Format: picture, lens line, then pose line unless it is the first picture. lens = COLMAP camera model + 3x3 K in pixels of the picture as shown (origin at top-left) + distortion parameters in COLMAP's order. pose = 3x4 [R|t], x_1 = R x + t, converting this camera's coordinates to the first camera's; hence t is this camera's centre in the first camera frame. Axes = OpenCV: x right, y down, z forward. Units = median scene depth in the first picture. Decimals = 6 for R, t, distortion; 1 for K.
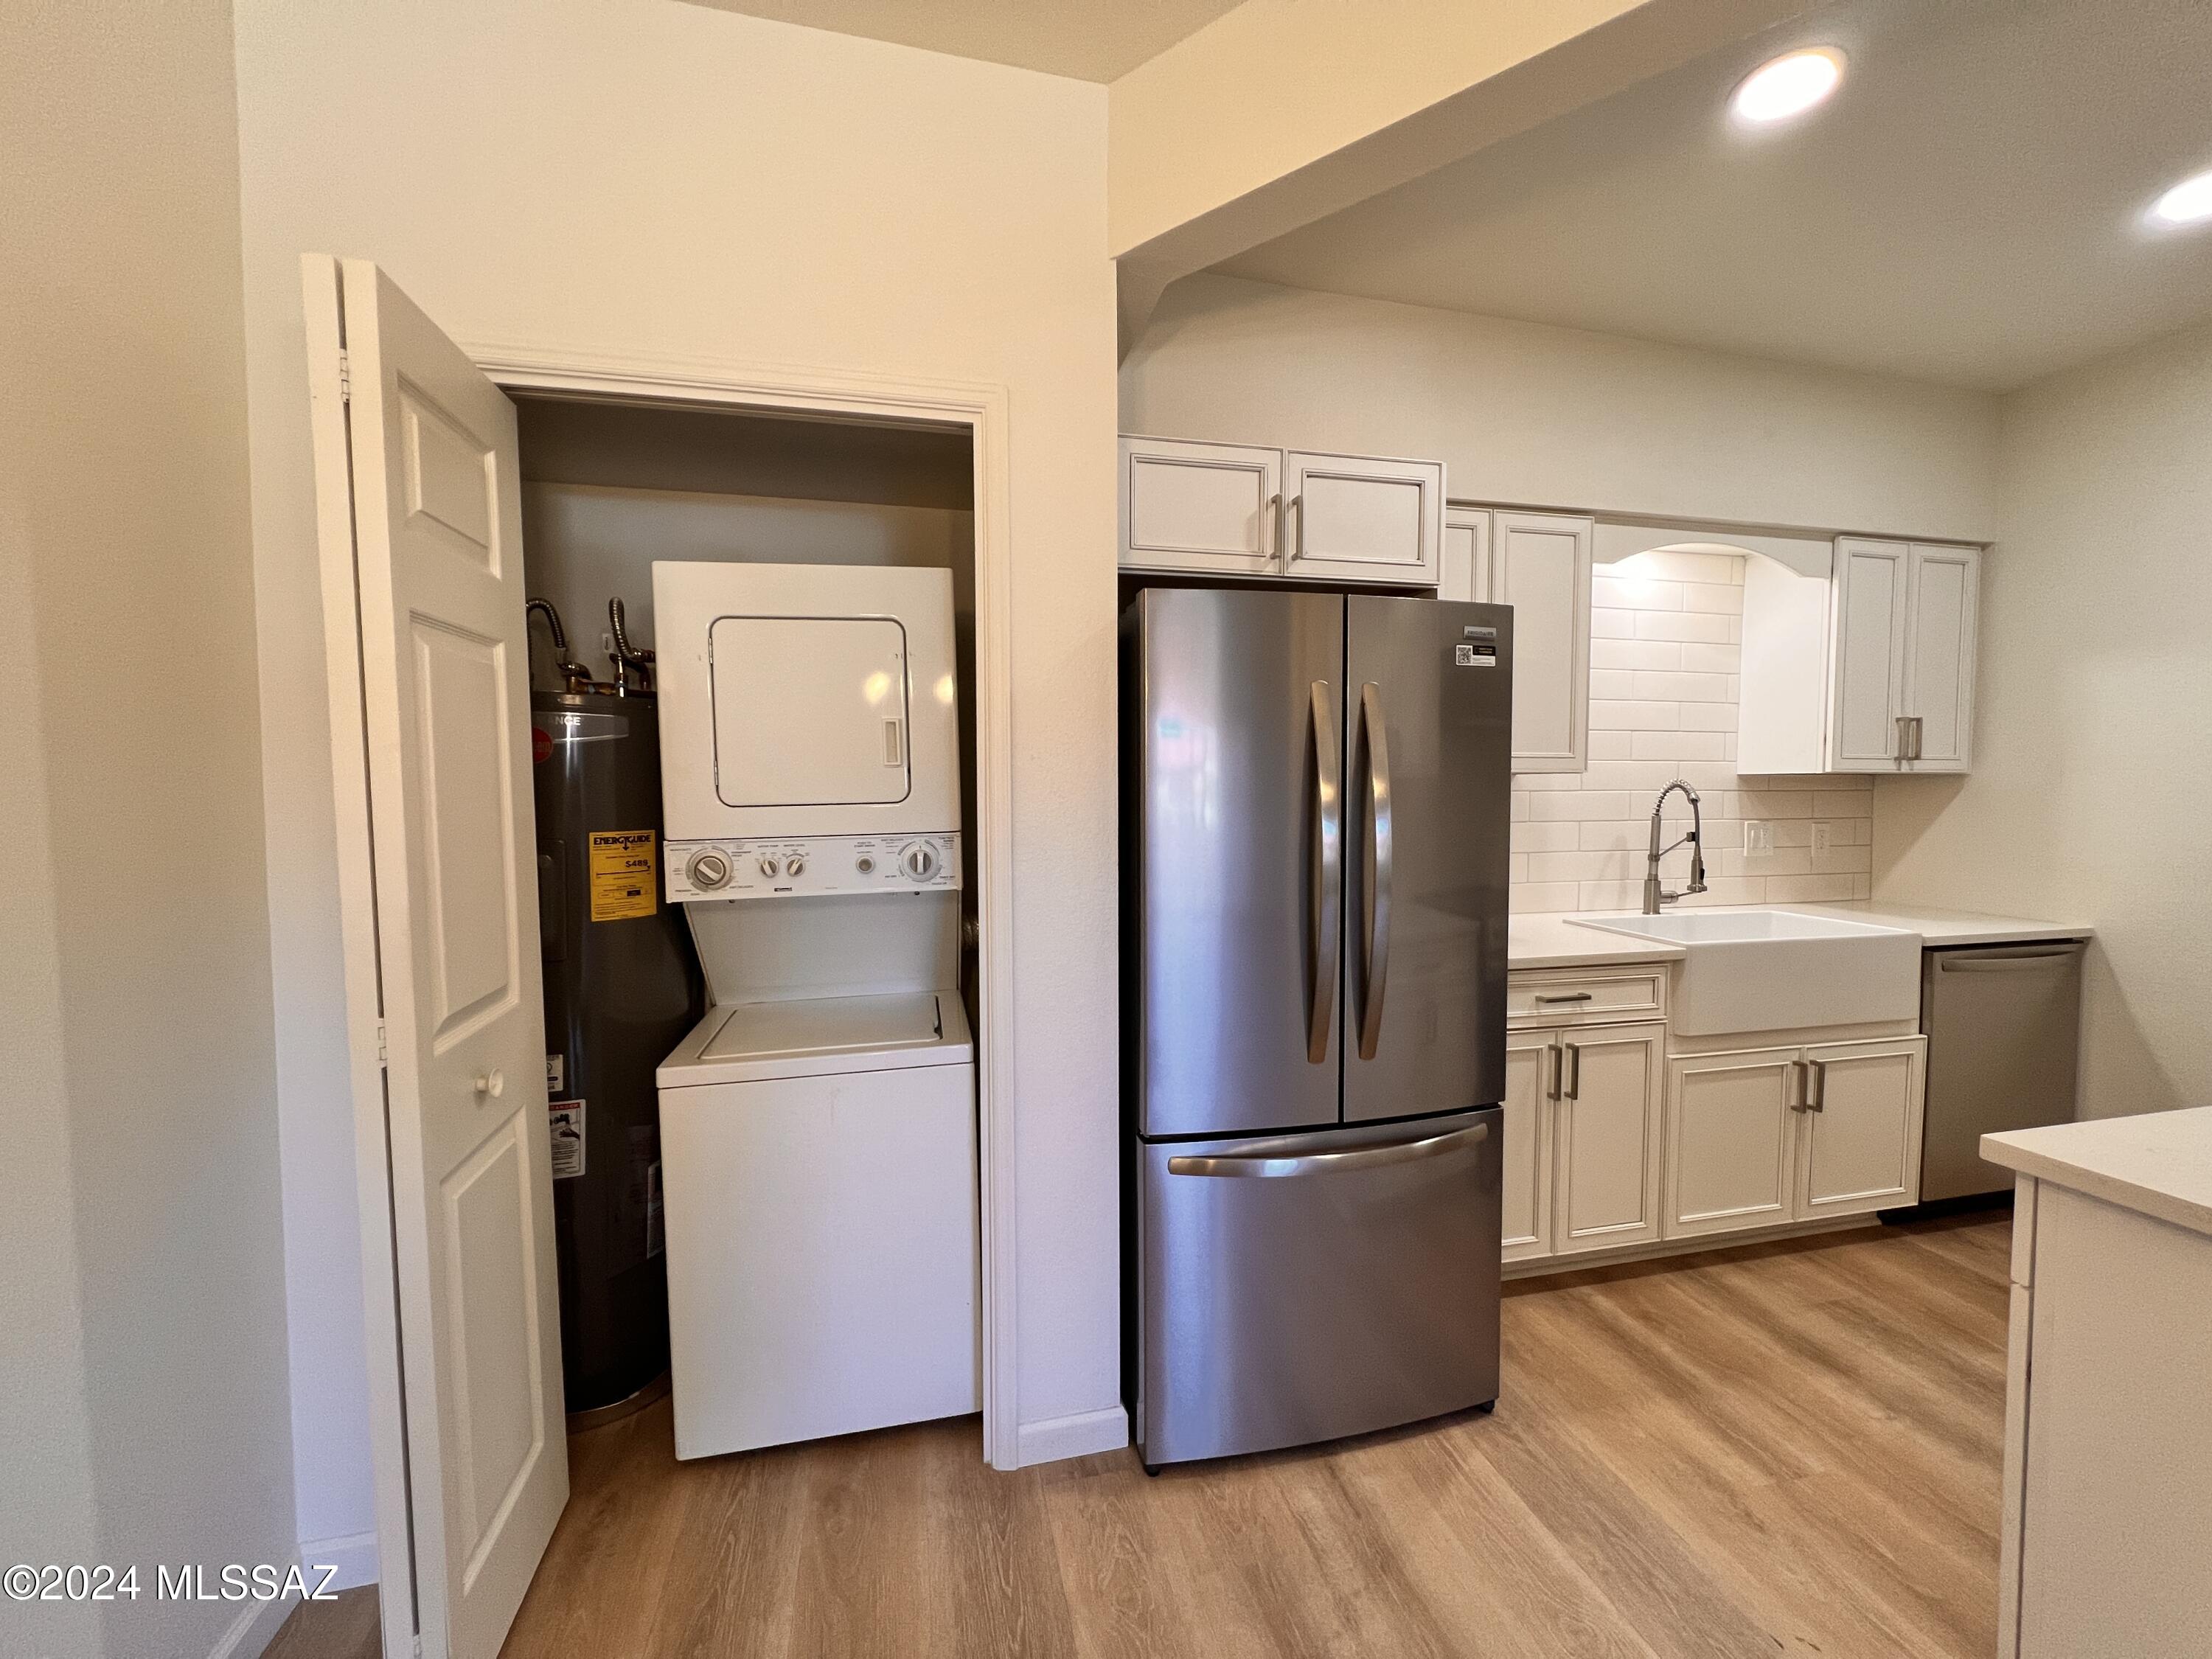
lens RADIAL K [[885.8, 0, 1107.3], [0, 885.8, 821.9], [0, 0, 1]] dist [0.003536, 0.000748]
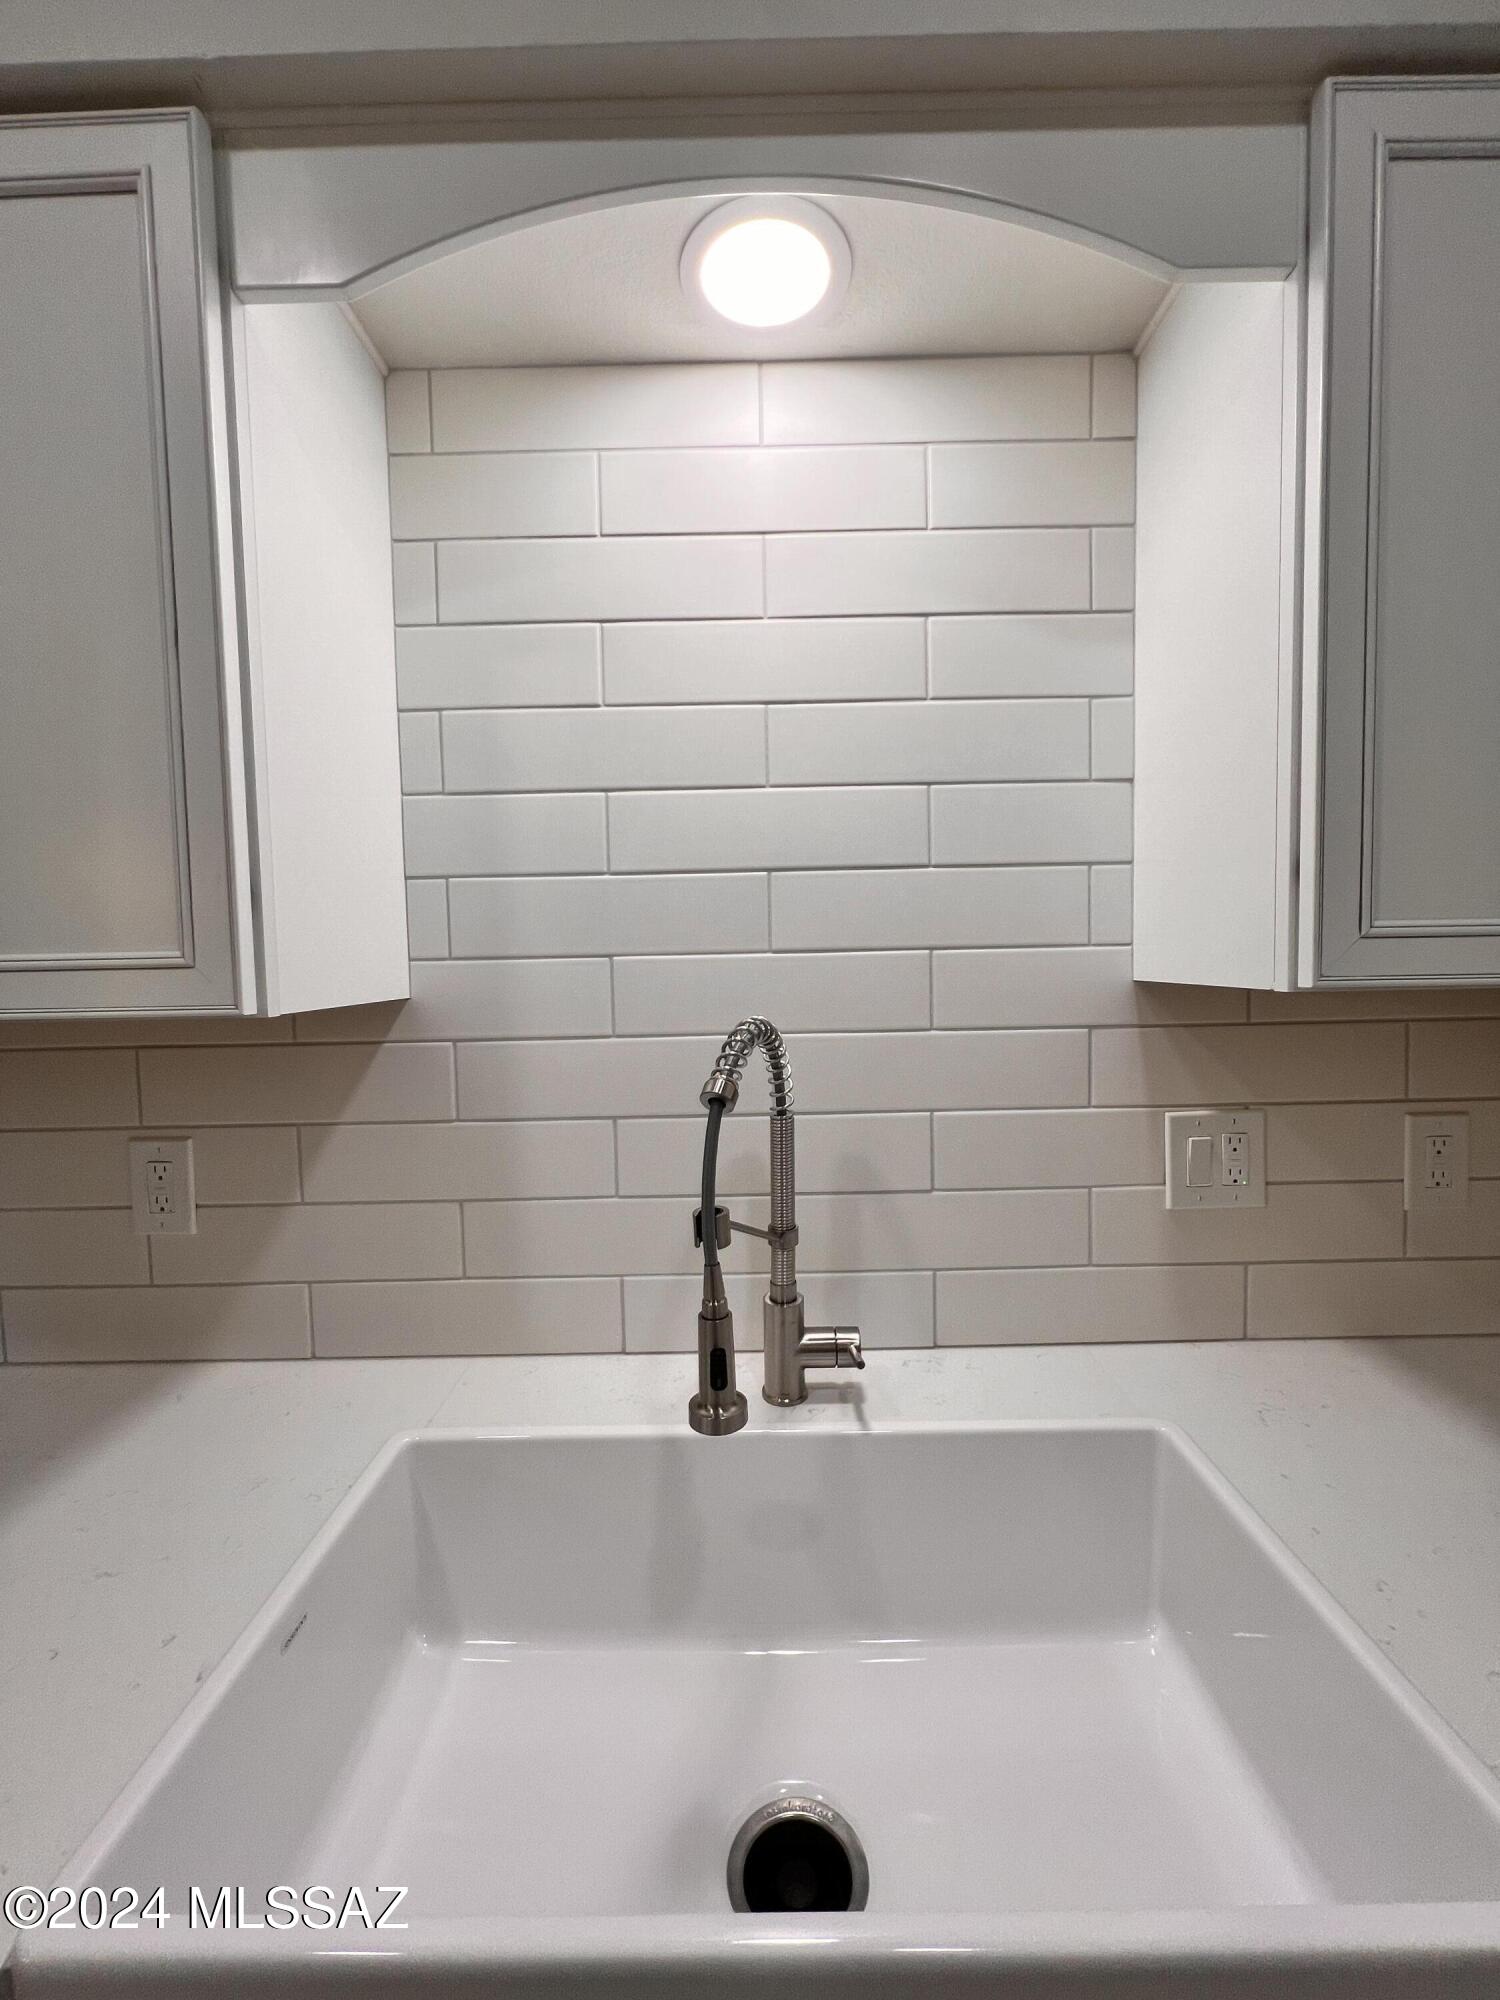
lens RADIAL K [[802.8, 0, 748.5], [0, 802.8, 991.9], [0, 0, 1]] dist [-0.002550, -0.000088]
pose [[0.972139, -0.008307, -0.234260, 0.968978], [0.010066, 0.999929, 0.006312, -0.079806], [0.234191, -0.008494, 0.972154, 0.994848]]
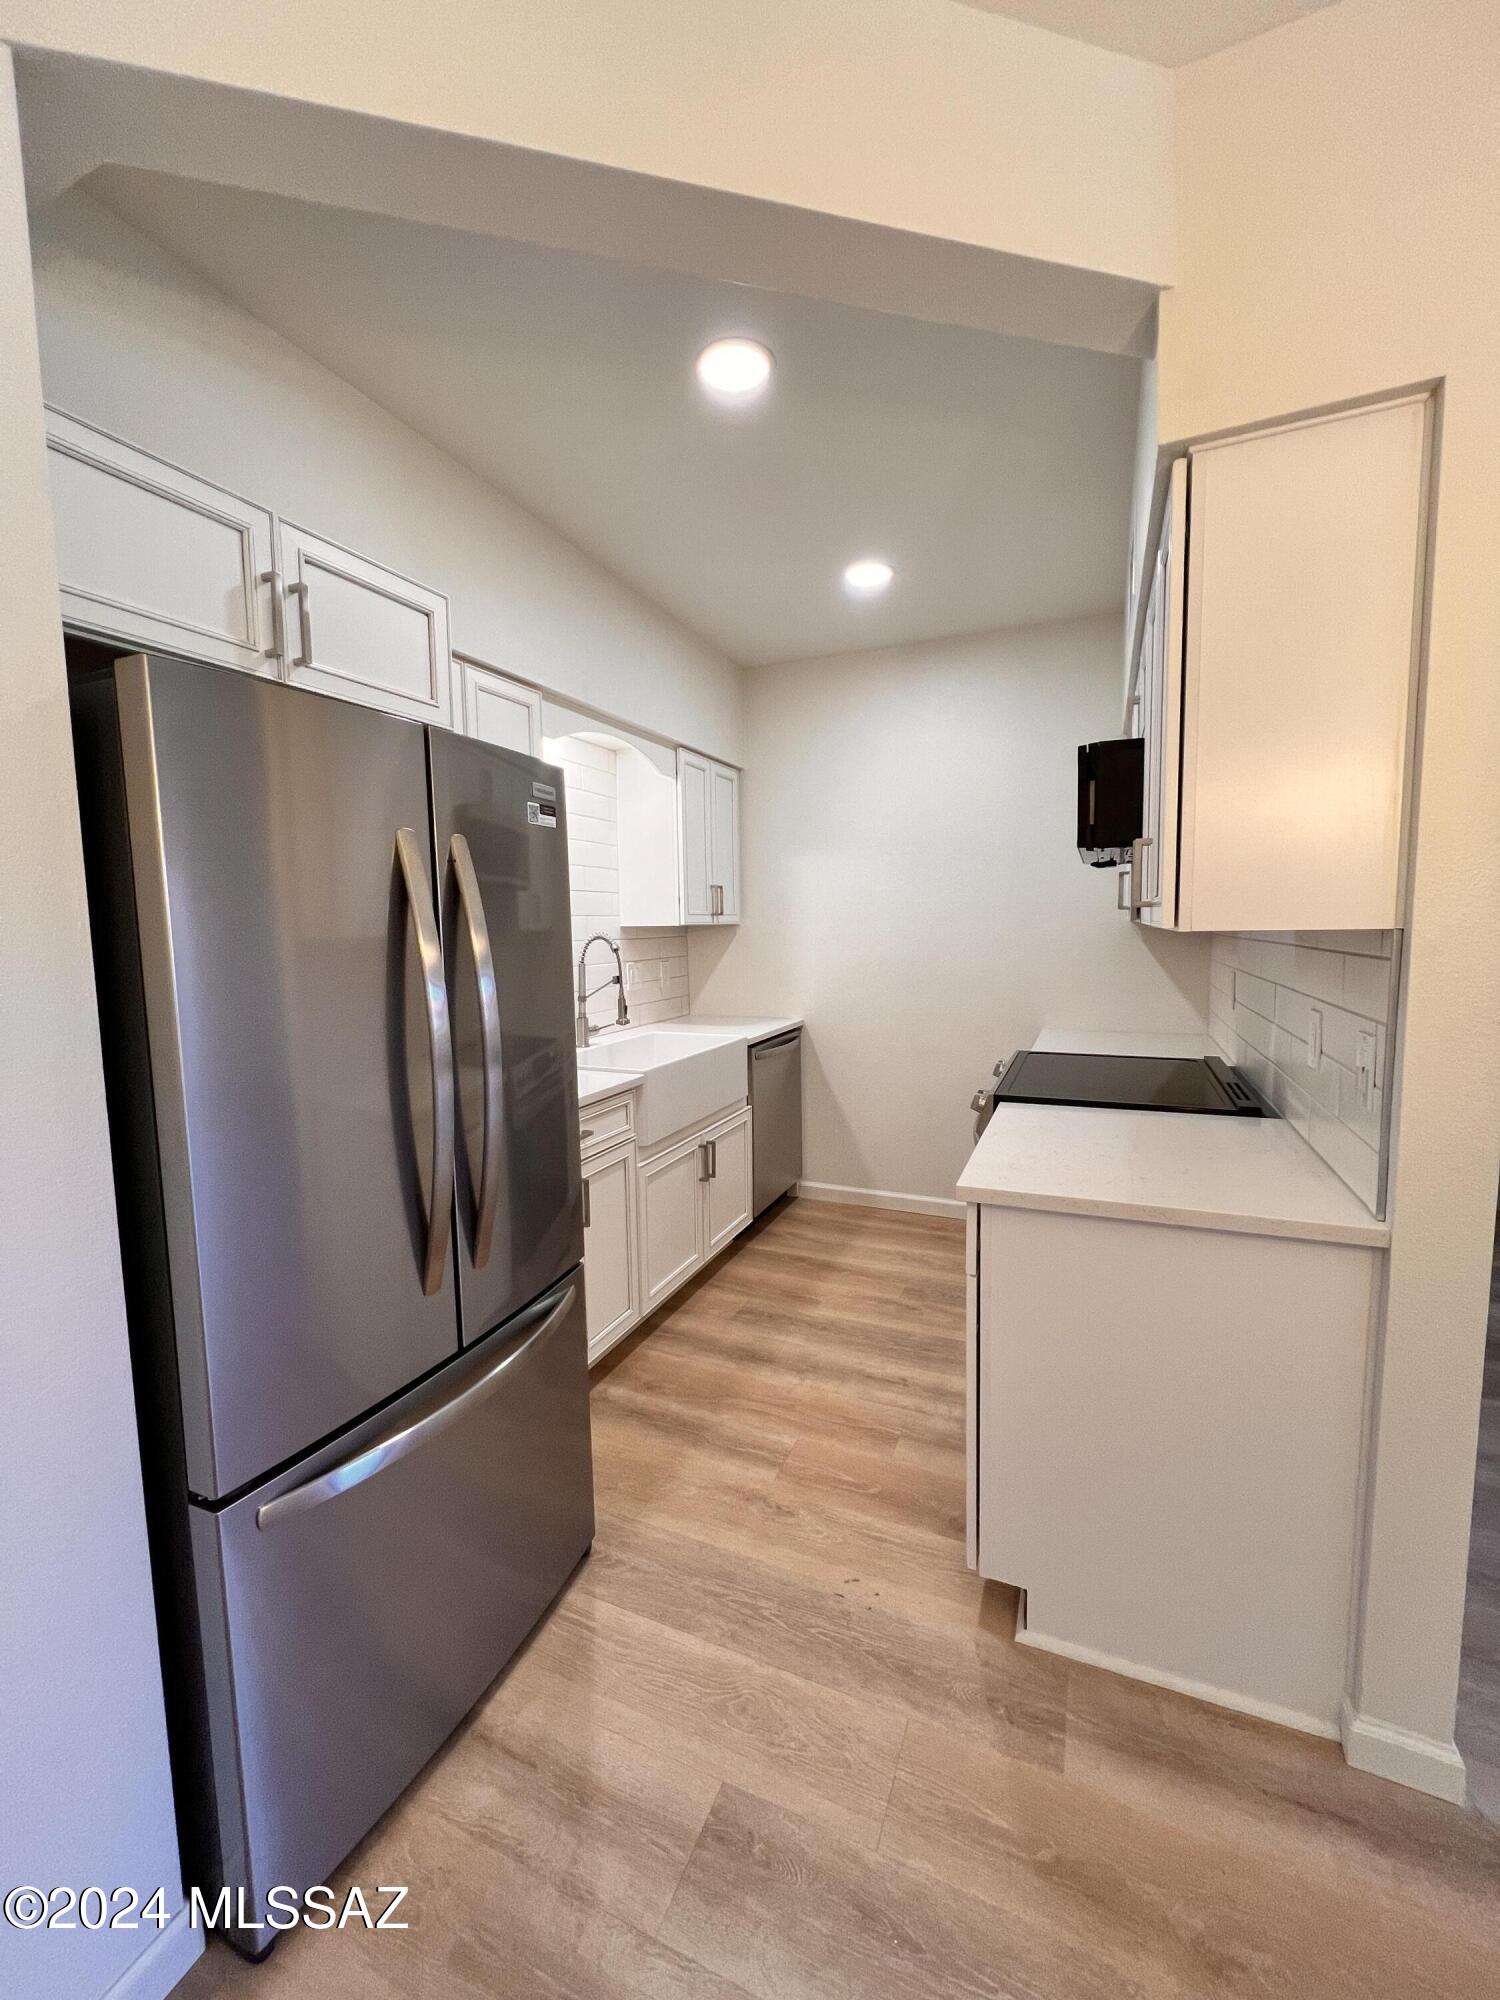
lens RADIAL K [[800.9, 0, 752.5], [0, 800.9, 993.3], [0, 0, 1]] dist [0.003536, 0.000748]
pose [[0.600791, -0.080198, 0.795373, -0.132733], [0.048004, 0.996779, 0.064246, -0.034698], [-0.797963, -0.000417, 0.602706, 0.255157]]
